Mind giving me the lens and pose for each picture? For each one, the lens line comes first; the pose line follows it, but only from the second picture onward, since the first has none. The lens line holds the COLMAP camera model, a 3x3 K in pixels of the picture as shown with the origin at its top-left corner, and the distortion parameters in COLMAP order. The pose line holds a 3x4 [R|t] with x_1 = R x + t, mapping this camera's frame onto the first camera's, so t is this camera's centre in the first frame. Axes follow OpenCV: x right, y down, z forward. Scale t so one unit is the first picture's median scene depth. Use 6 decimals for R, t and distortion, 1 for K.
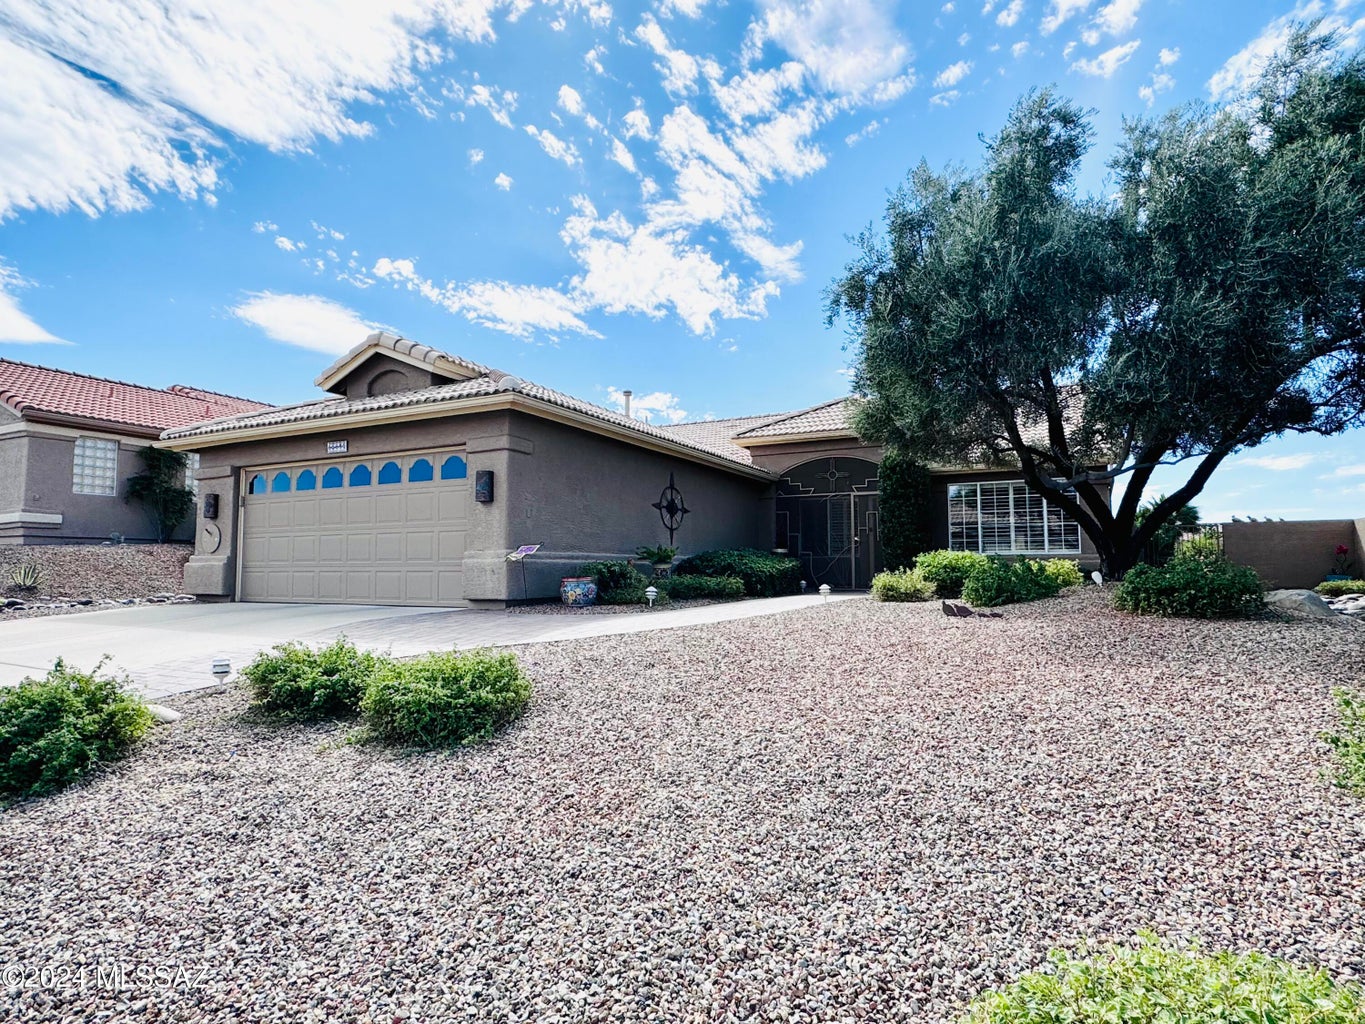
lens RADIAL K [[710.0, 0, 682.5], [0, 710.0, 512.0], [0, 0, 1]] dist [-0.001479, -0.000072]
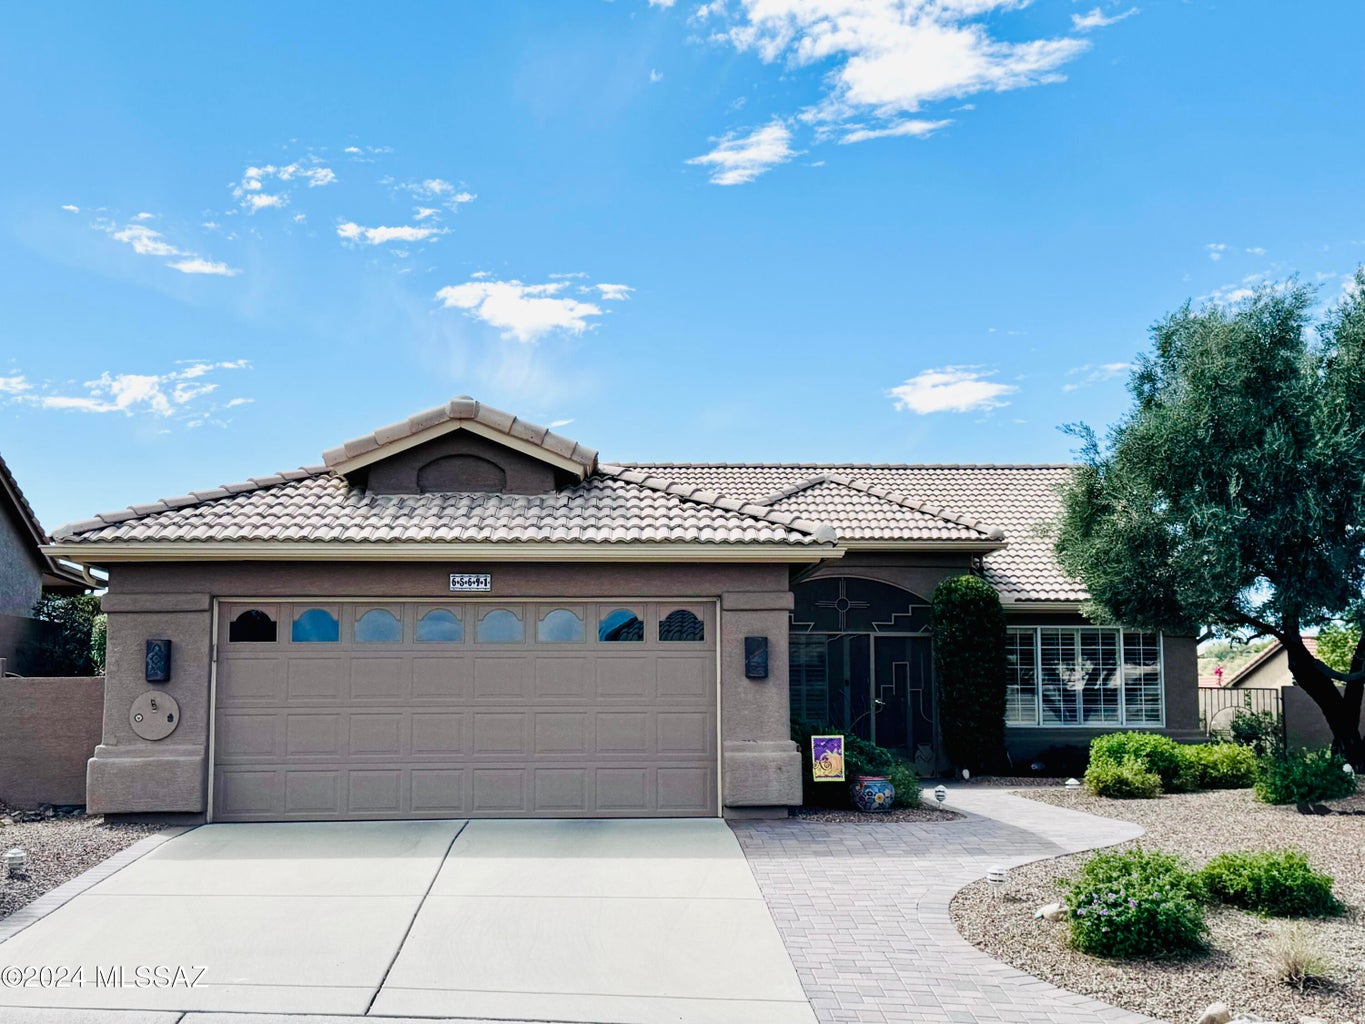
lens RADIAL K [[1839.6, 0, 682.5], [0, 1839.6, 512.0], [0, 0, 1]] dist [-0.019564, -0.015701]
pose [[0.850846, 0.053610, 0.522673, -1.318856], [-0.039901, 0.998501, -0.037461, -0.109327], [-0.523897, 0.011018, 0.851710, -0.616419]]
